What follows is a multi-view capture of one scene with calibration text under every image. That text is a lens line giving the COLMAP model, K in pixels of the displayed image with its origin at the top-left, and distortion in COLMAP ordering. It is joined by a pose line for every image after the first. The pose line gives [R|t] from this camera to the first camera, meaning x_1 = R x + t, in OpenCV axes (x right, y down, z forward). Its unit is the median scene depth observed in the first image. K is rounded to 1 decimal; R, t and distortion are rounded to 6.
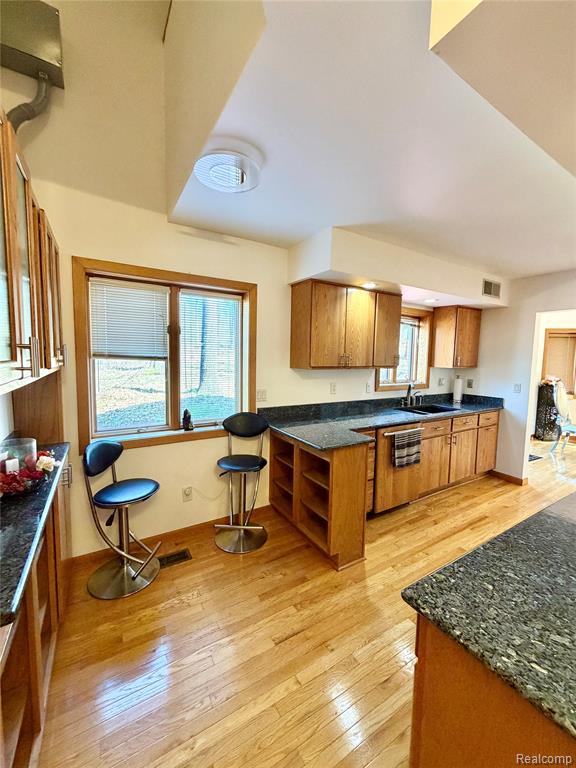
lens RADIAL K [[307.3, 0, 288.5], [0, 307.3, 381.0], [0, 0, 1]] dist [0.001662, 0.000077]
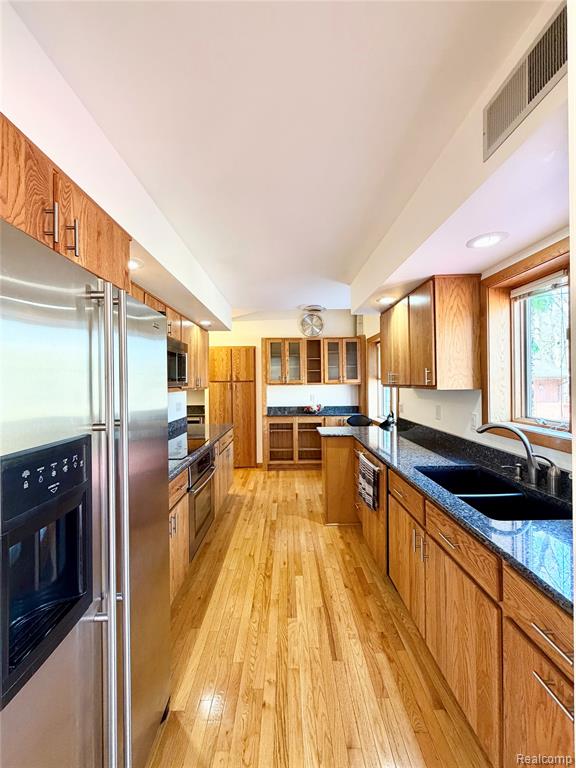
lens RADIAL K [[307.3, 0, 287.6], [0, 307.3, 381.2], [0, 0, 1]] dist [0.001662, 0.000077]
pose [[-0.516812, -0.019595, -0.855875, 1.143786], [-0.078874, 0.996576, 0.024810, -0.054779], [0.852458, 0.080328, -0.516588, 1.149142]]
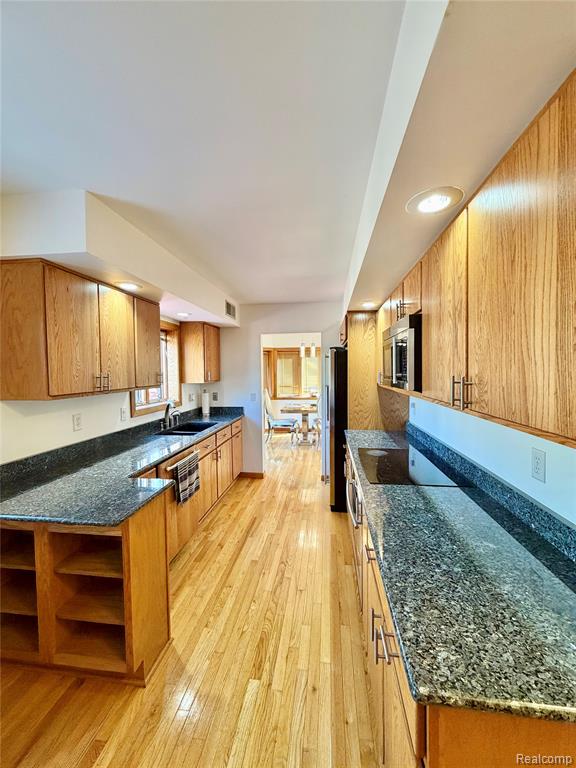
lens RADIAL K [[307.3, 0, 286.7], [0, 307.3, 381.3], [0, 0, 1]] dist [0.001662, 0.000077]
pose [[0.630262, -0.055533, 0.774394, -0.099475], [0.089058, 0.996026, -0.001055, -0.028713], [-0.771258, 0.069631, 0.632703, 0.188944]]
